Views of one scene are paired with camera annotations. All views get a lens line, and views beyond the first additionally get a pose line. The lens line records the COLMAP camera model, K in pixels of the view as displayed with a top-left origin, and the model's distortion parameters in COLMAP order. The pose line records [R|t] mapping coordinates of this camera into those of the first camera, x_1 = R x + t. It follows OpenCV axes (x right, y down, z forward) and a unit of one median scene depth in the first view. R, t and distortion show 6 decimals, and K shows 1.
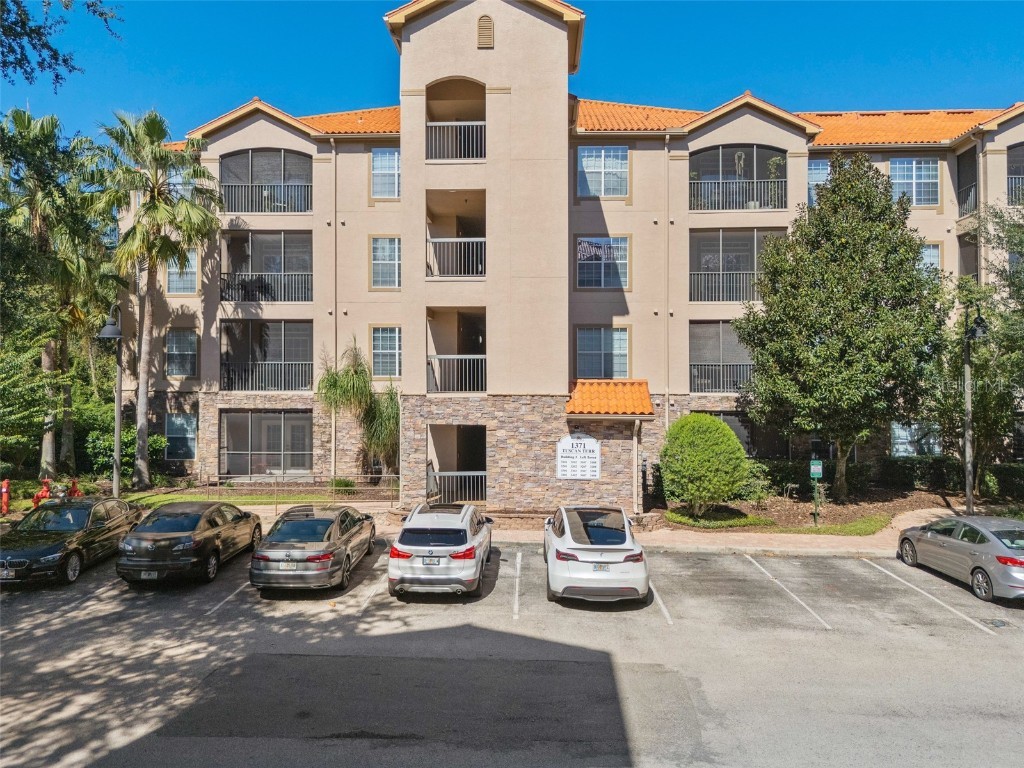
lens RADIAL K [[770.4, 0, 512.0], [0, 770.4, 384.0], [0, 0, 1]] dist [0.055308, -0.052203]
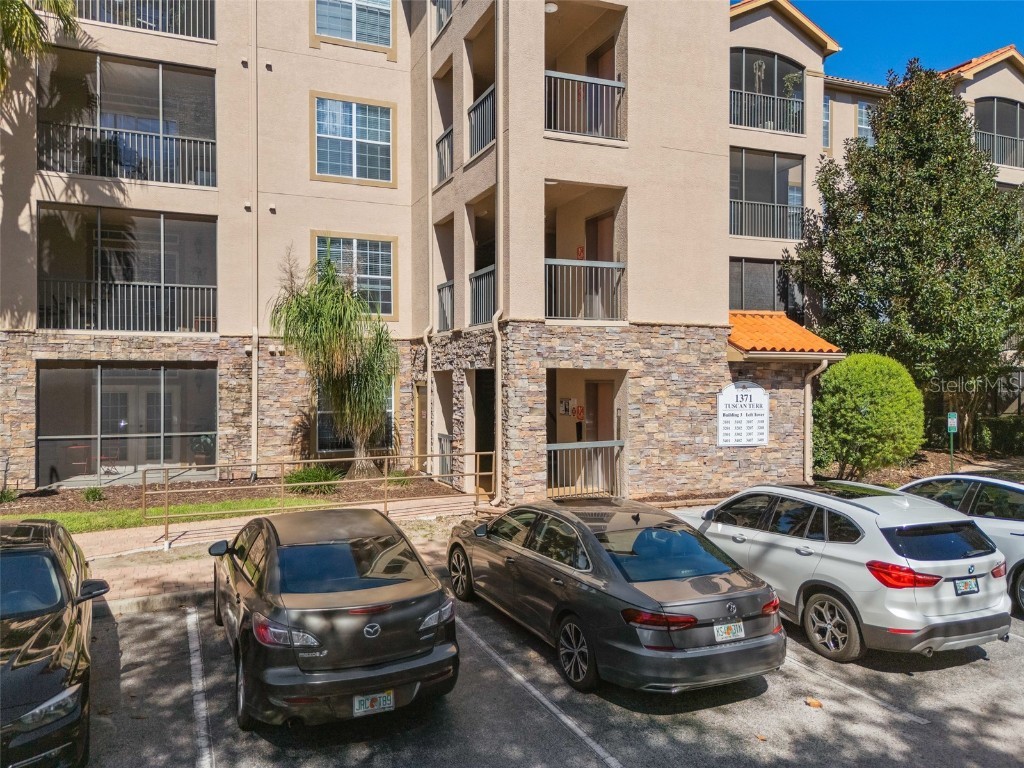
lens RADIAL K [[770.4, 0, 512.0], [0, 770.4, 384.0], [0, 0, 1]] dist [0.055308, -0.052203]
pose [[0.904880, -0.005237, 0.425634, -0.404258], [0.003056, 0.999978, 0.005807, 0.061661], [-0.425656, -0.003954, 0.904877, 0.446537]]
